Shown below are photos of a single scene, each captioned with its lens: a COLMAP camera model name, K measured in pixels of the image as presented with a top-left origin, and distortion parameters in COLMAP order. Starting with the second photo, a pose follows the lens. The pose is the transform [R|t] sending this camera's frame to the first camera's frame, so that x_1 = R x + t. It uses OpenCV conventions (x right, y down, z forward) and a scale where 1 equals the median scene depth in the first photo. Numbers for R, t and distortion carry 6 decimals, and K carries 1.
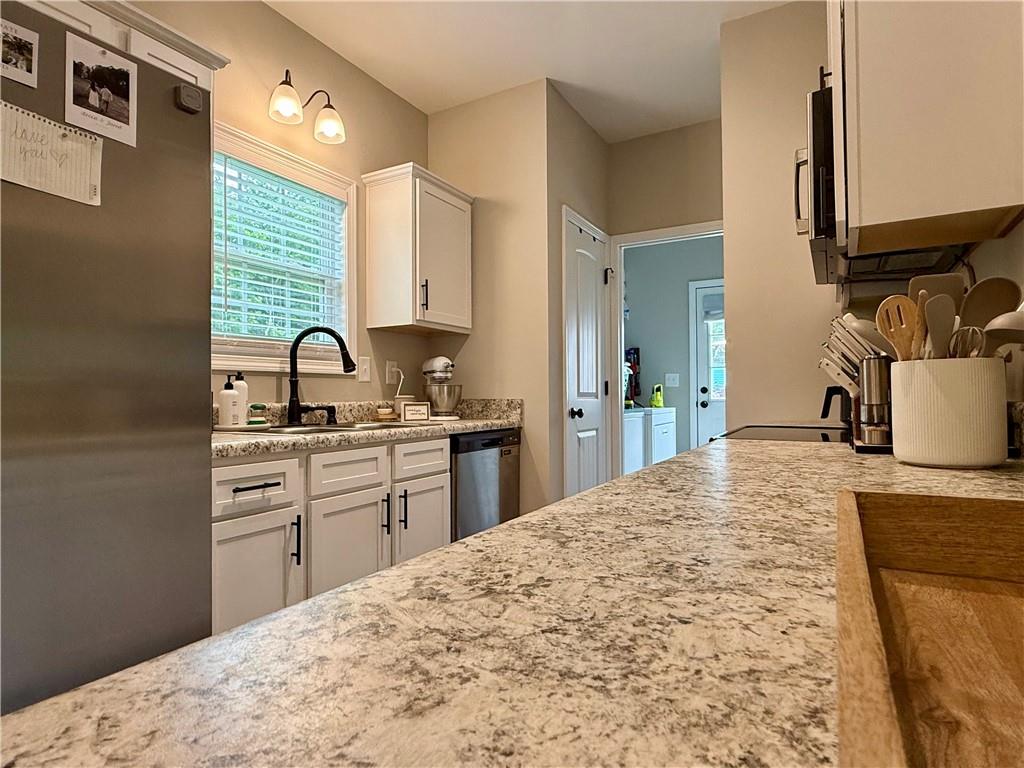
lens RADIAL K [[573.6, 0, 516.9], [0, 573.6, 382.9], [0, 0, 1]] dist [-0.003134, -0.000747]
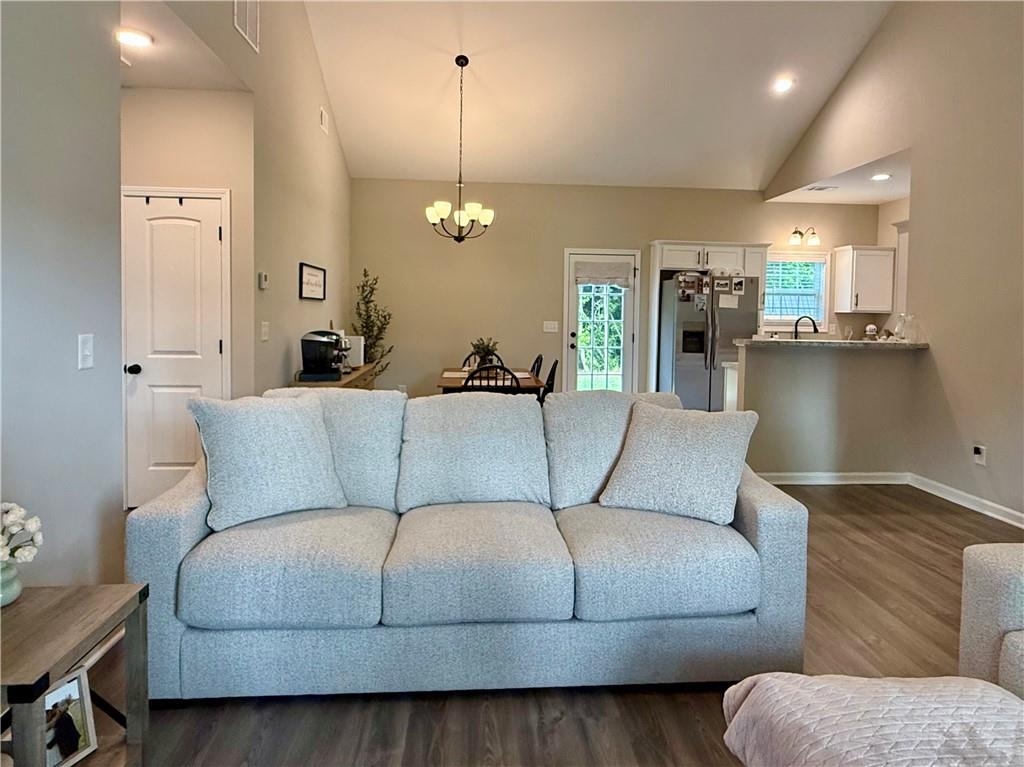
lens RADIAL K [[564.4, 0, 503.7], [0, 564.4, 341.3], [0, 0, 1]] dist [-0.024564, -0.000236]
pose [[0.519167, 0.057268, -0.852752, 1.220389], [0.000507, 0.997732, 0.067313, -0.158789], [0.854673, -0.035380, 0.517960, -1.667408]]
